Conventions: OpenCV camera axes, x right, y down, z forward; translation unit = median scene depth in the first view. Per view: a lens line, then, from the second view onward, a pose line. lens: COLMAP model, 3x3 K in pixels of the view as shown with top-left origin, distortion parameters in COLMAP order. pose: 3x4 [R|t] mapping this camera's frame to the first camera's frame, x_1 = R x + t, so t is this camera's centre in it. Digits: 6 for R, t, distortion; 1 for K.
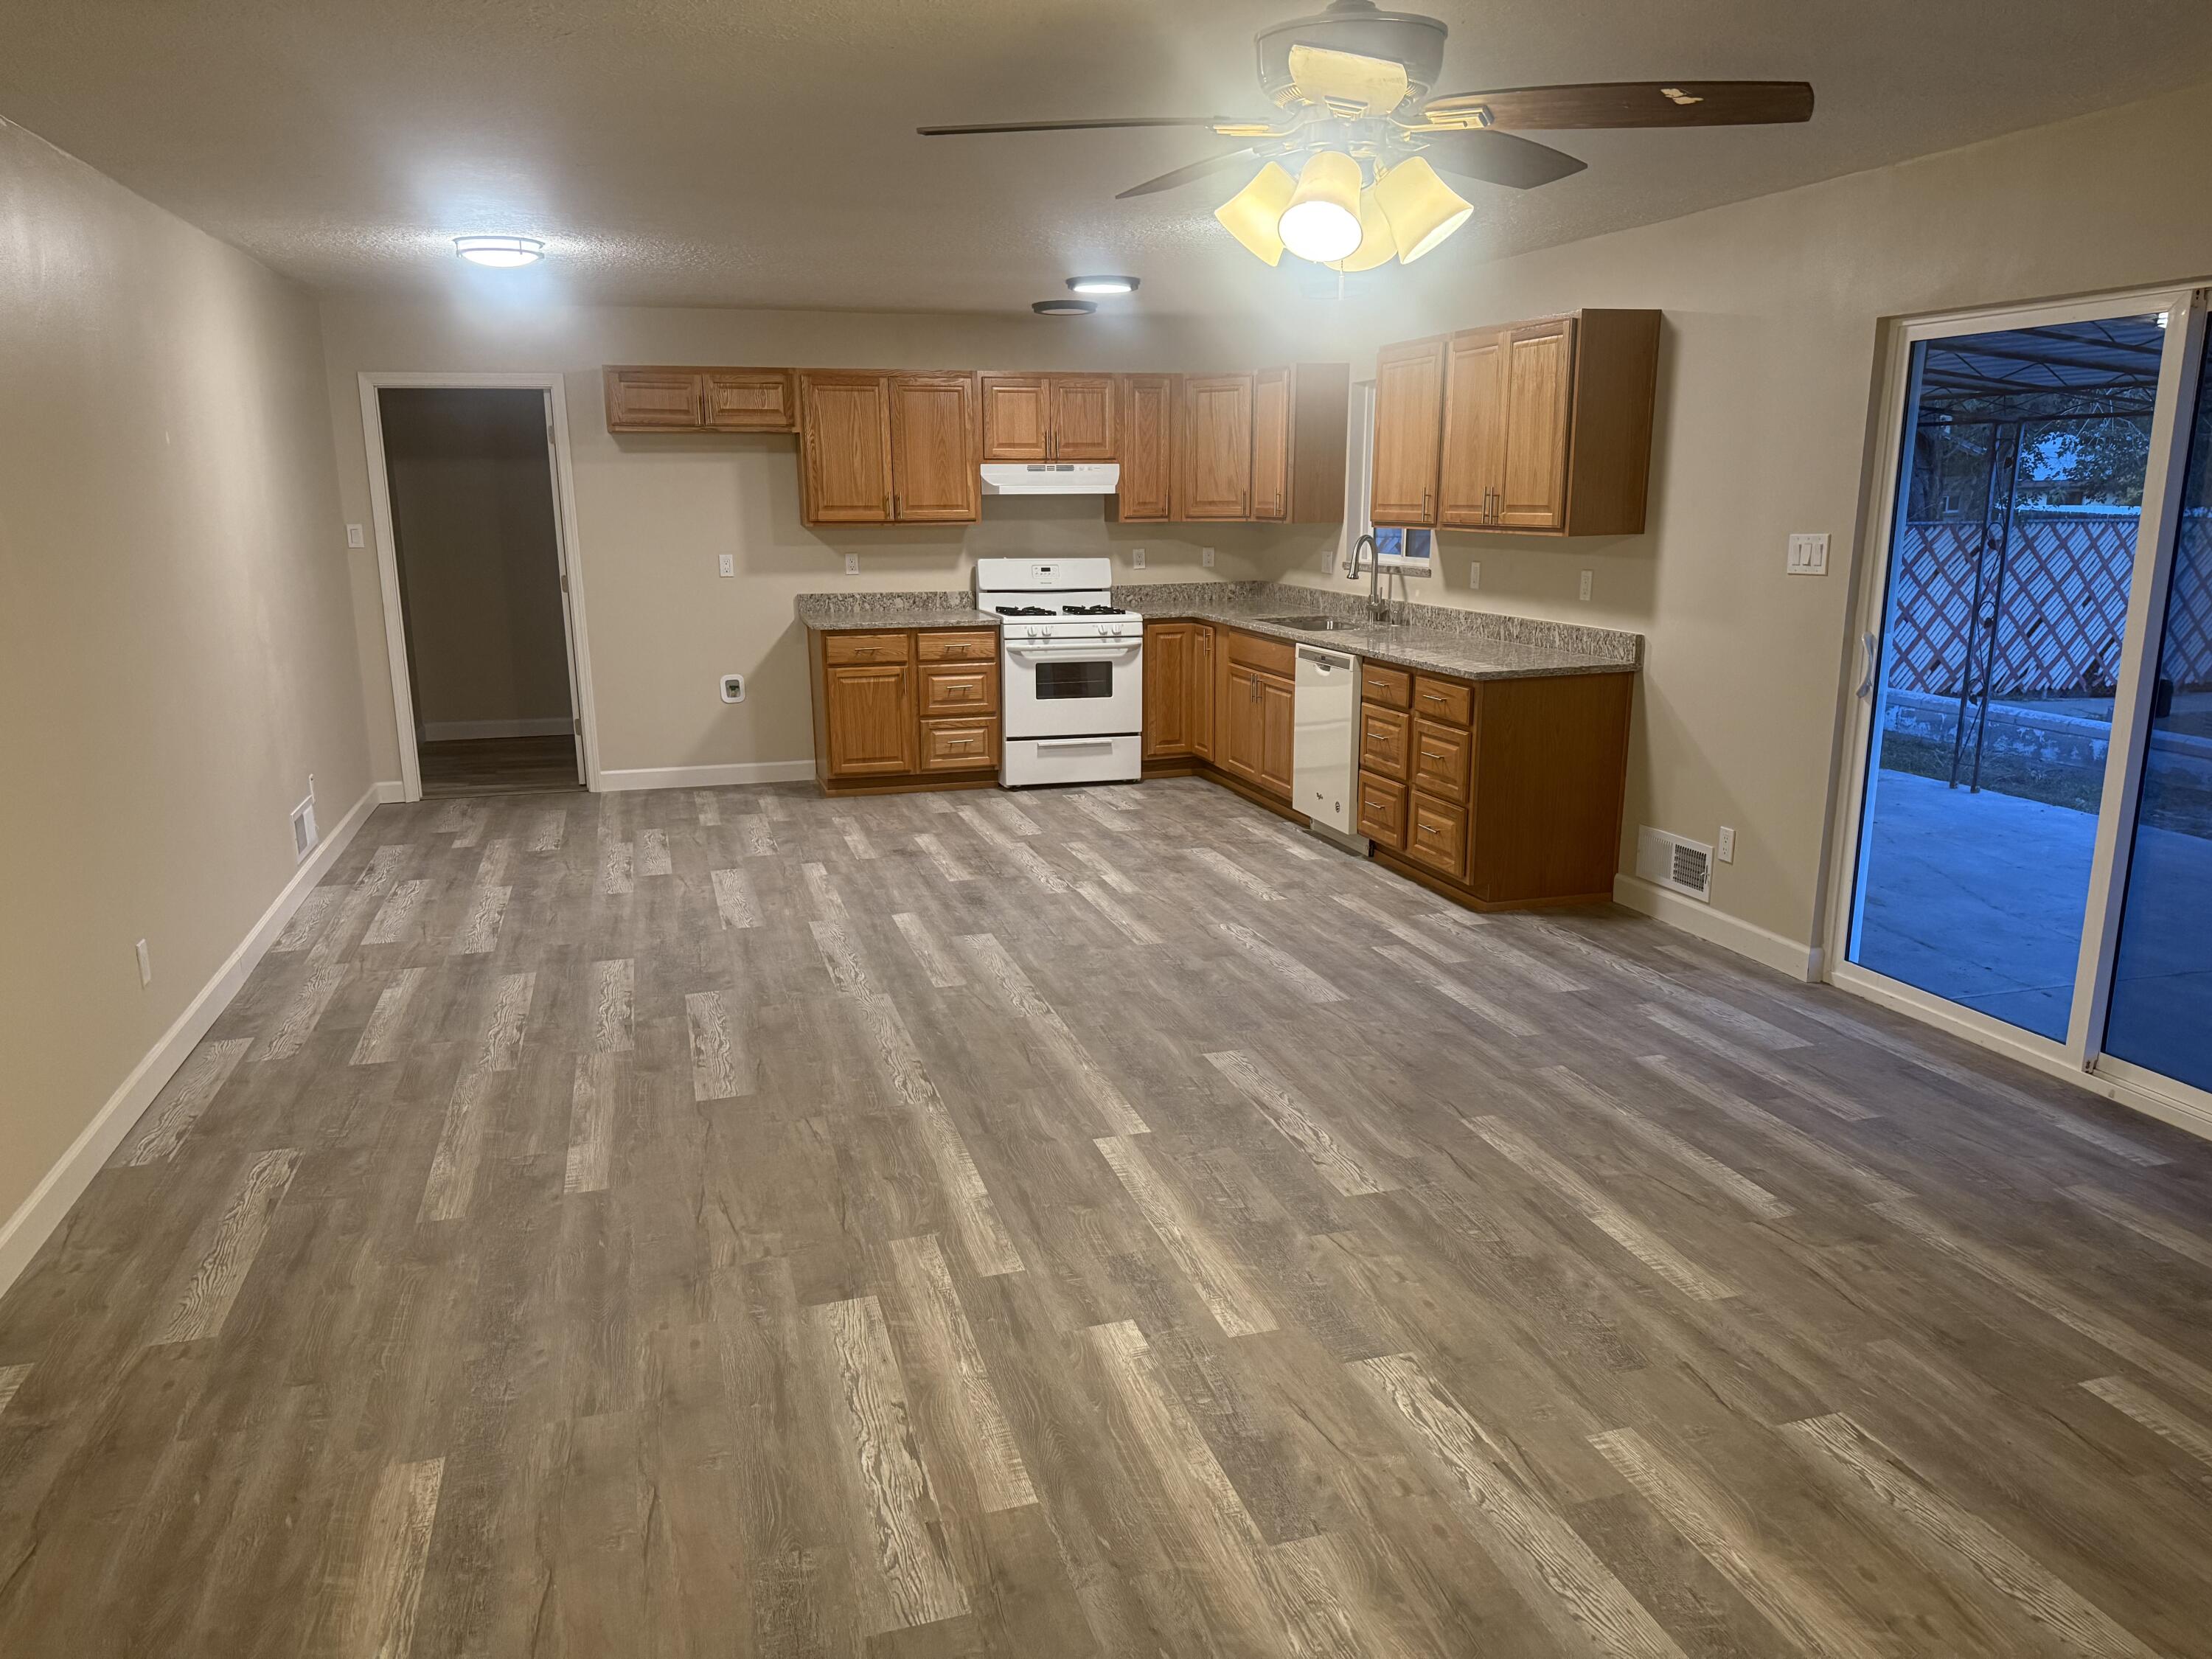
lens RADIAL K [[1564.7, 0, 1115.0], [0, 1564.7, 824.2], [0, 0, 1]] dist [0.043381, -0.058765]
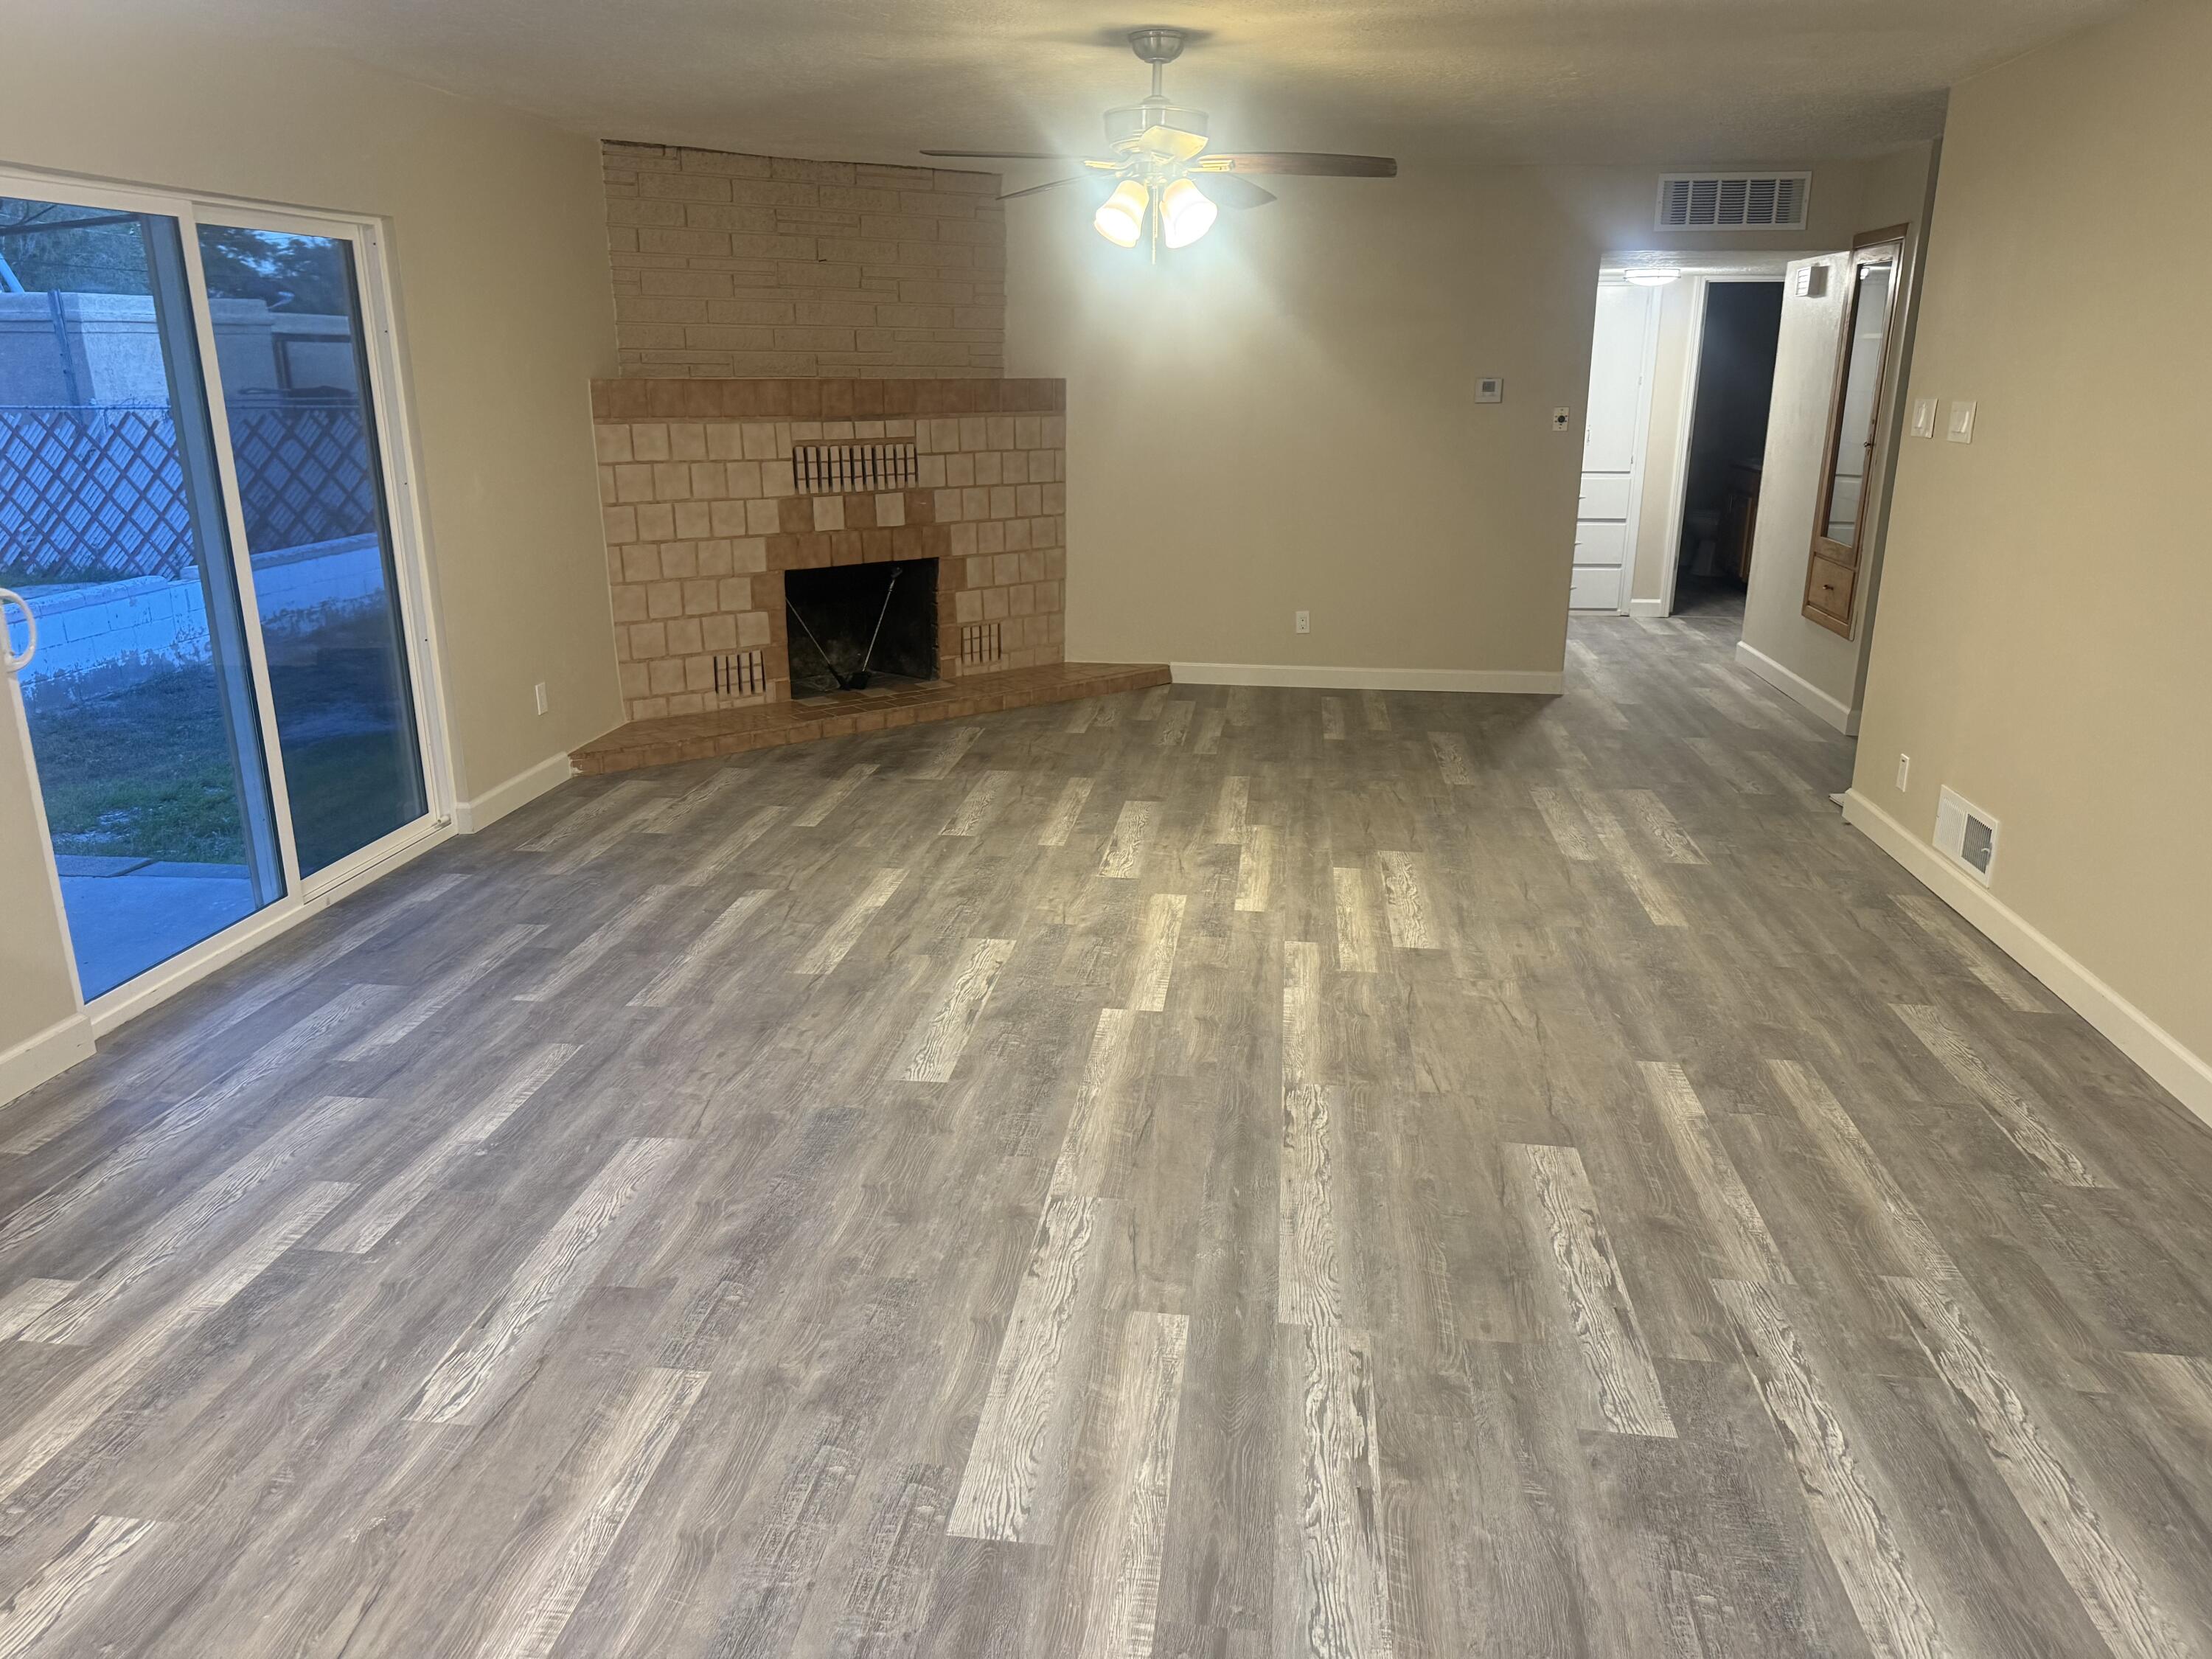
lens RADIAL K [[1564.7, 0, 1090.9], [0, 1564.7, 835.6], [0, 0, 1]] dist [0.043381, -0.058765]
pose [[-0.914432, -0.104882, 0.390915, -0.358135], [0.095910, 0.882180, 0.461041, -0.376959], [-0.393213, 0.459083, -0.796634, 1.765041]]
